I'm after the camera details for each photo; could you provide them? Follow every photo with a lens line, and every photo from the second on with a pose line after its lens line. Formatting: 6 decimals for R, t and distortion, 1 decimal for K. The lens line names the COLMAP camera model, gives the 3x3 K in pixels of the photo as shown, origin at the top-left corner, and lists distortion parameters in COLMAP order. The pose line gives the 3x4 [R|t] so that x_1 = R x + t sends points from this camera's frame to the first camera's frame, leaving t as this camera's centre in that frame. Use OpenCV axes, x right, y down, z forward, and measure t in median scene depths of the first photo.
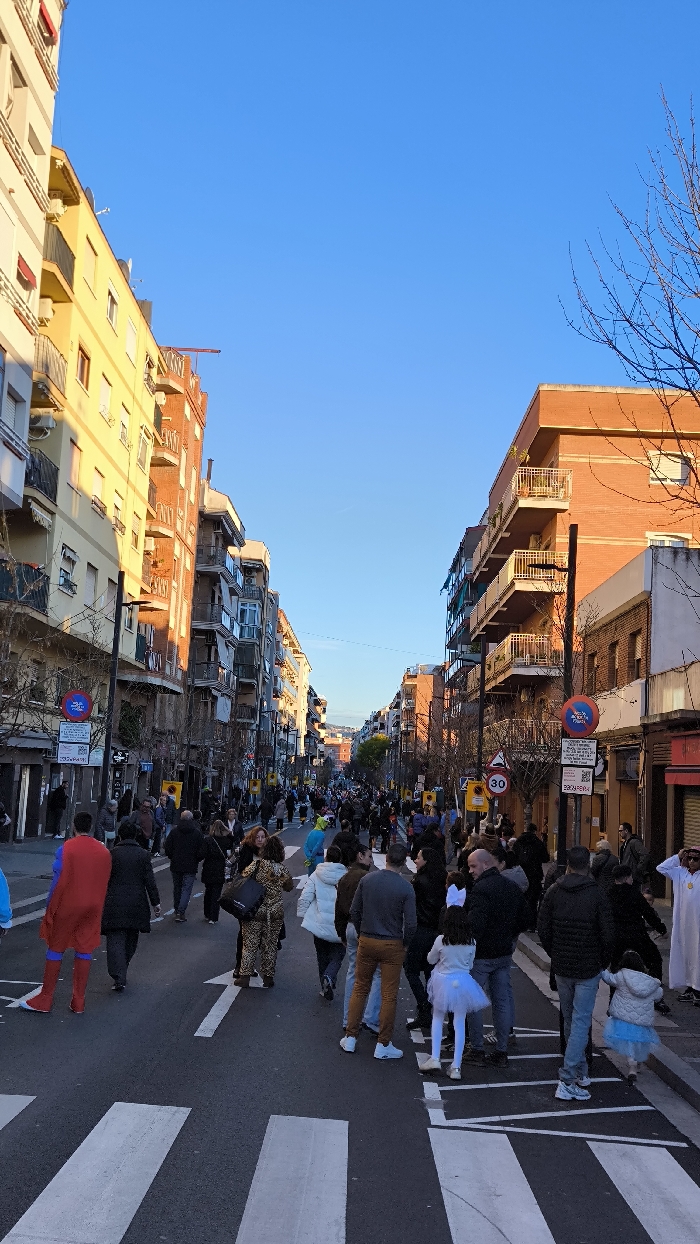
lens RADIAL K [[1194.1, 0, 343.6], [0, 1194.1, 623.7], [0, 0, 1]] dist [0.010589, 0.000000]
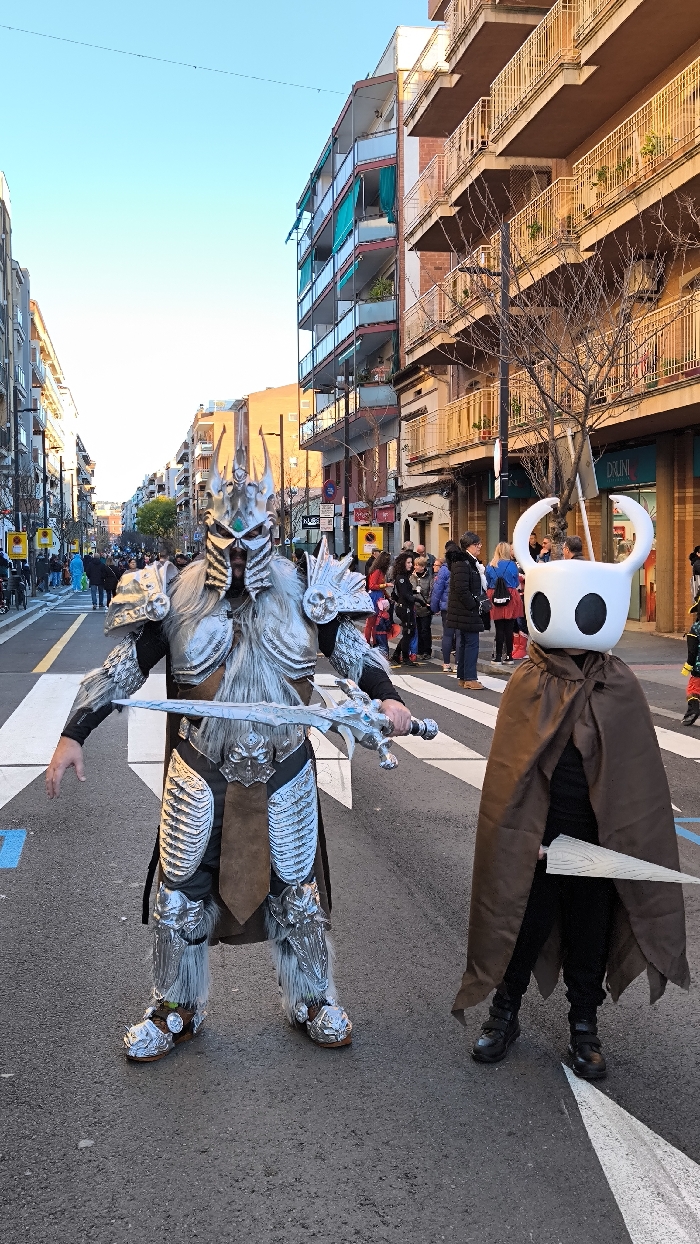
lens RADIAL K [[1194.1, 0, 351.6], [0, 1194.1, 620.8], [0, 0, 1]] dist [0.010589, 0.000000]
pose [[0.978438, -0.073445, 0.193040, -0.012204], [0.035472, 0.980506, 0.193259, 0.025716], [-0.203471, -0.182244, 0.961970, 0.163699]]
